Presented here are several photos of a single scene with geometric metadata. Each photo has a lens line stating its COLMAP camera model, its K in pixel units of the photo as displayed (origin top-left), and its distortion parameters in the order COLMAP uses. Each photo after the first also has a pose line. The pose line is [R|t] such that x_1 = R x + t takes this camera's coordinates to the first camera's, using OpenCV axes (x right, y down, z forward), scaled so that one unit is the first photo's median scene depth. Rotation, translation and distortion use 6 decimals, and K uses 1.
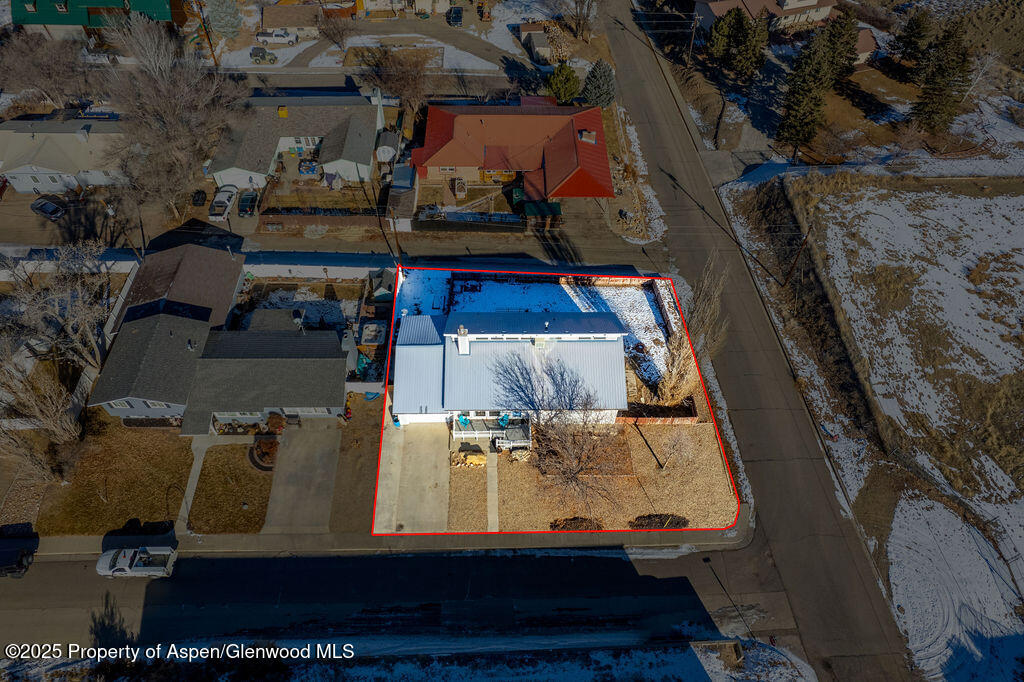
lens RADIAL K [[658.7, 0, 512.0], [0, 658.7, 341.0], [0, 0, 1]] dist [-0.076710, 0.073539]
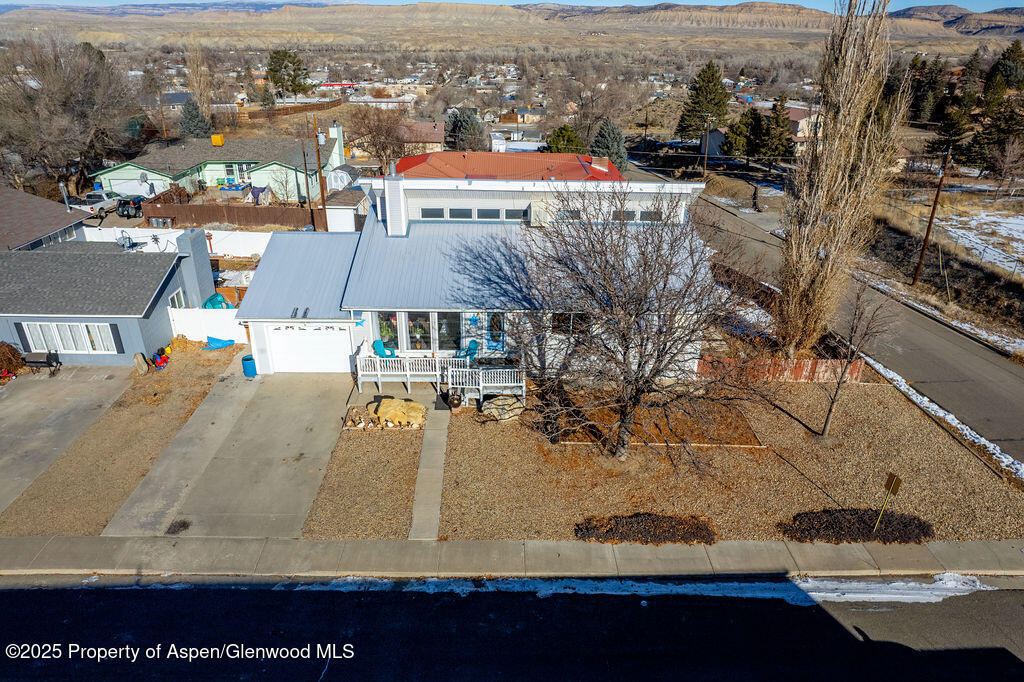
lens RADIAL K [[654.9, 0, 514.0], [0, 654.9, 342.8], [0, 0, 1]] dist [-0.077673, 0.070675]
pose [[0.999997, 0.001867, -0.001816, 0.019344], [-0.002490, 0.889682, -0.456575, 0.295766], [0.000763, 0.456578, 0.889683, 0.508782]]
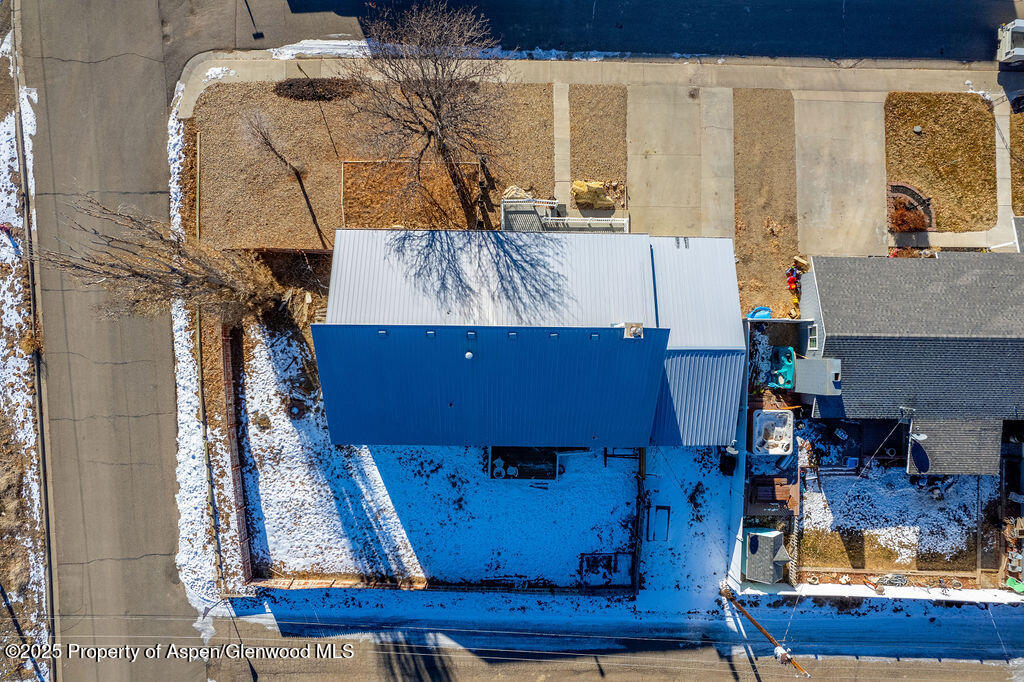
lens RADIAL K [[654.9, 0, 514.0], [0, 654.9, 342.8], [0, 0, 1]] dist [-0.077673, 0.070675]
pose [[-0.998800, -0.028416, -0.039900, 0.033771], [-0.002656, -0.781932, 0.623357, -0.289099], [-0.048912, 0.622715, 0.780918, 0.523374]]
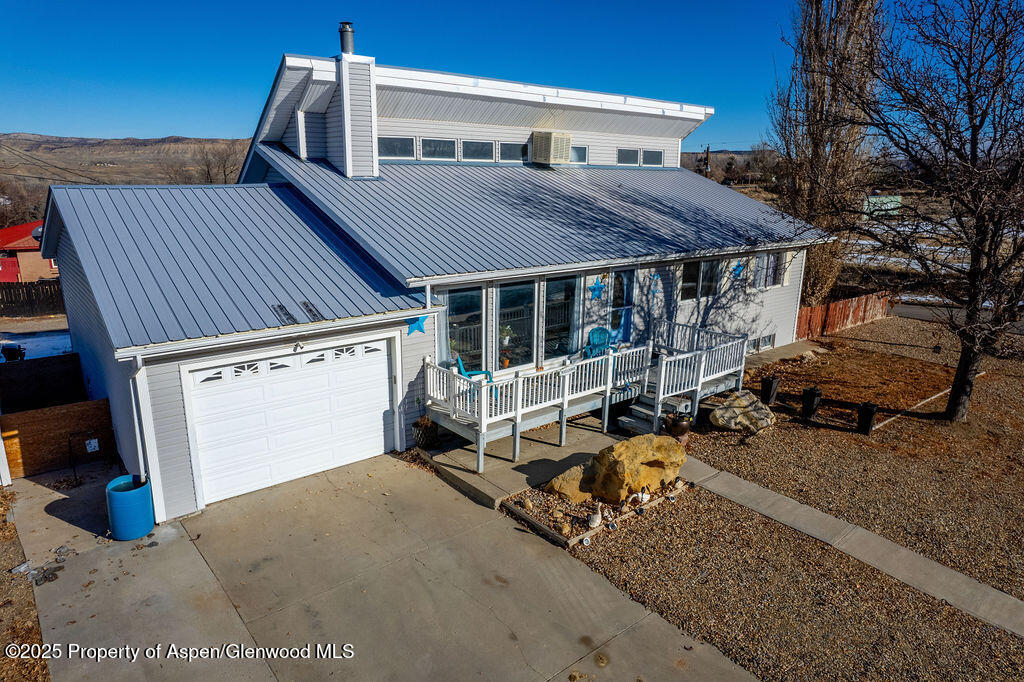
lens RADIAL K [[658.7, 0, 512.0], [0, 658.7, 341.0], [0, 0, 1]] dist [-0.076710, 0.073539]
pose [[0.785293, -0.159915, 0.598116, -0.172343], [0.492264, 0.747176, -0.446546, 0.192439], [-0.375489, 0.645101, 0.665472, 0.746488]]
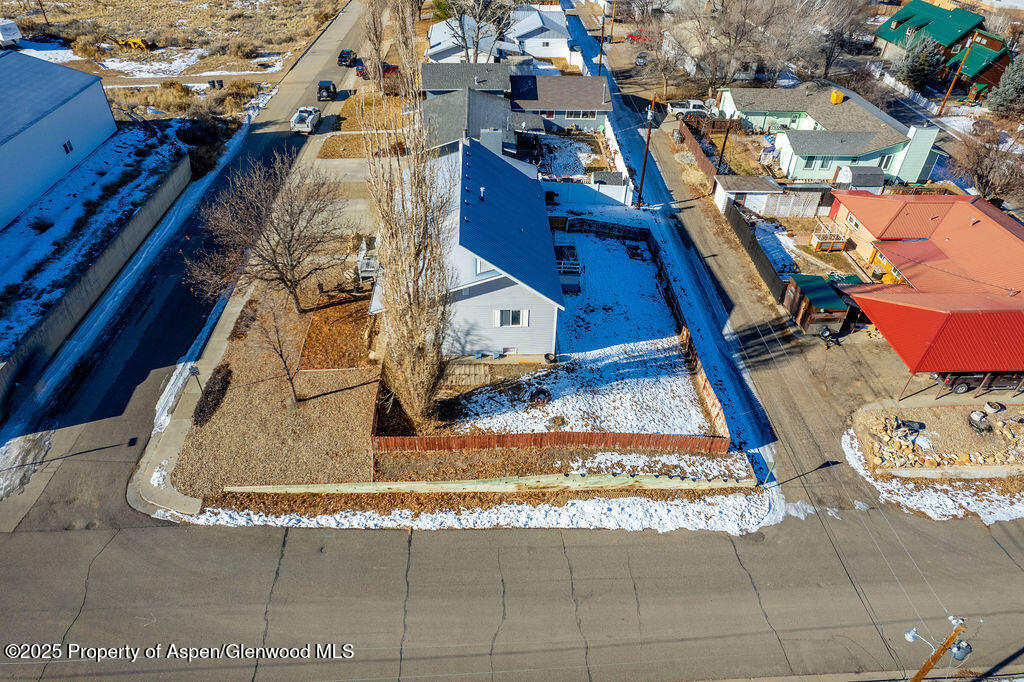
lens RADIAL K [[654.9, 0, 514.0], [0, 654.9, 342.8], [0, 0, 1]] dist [-0.077673, 0.070675]
pose [[0.031375, 0.604900, -0.795683, 0.605341], [-0.808599, 0.483304, 0.335537, -0.178280], [0.587523, 0.632861, 0.504285, 0.677820]]
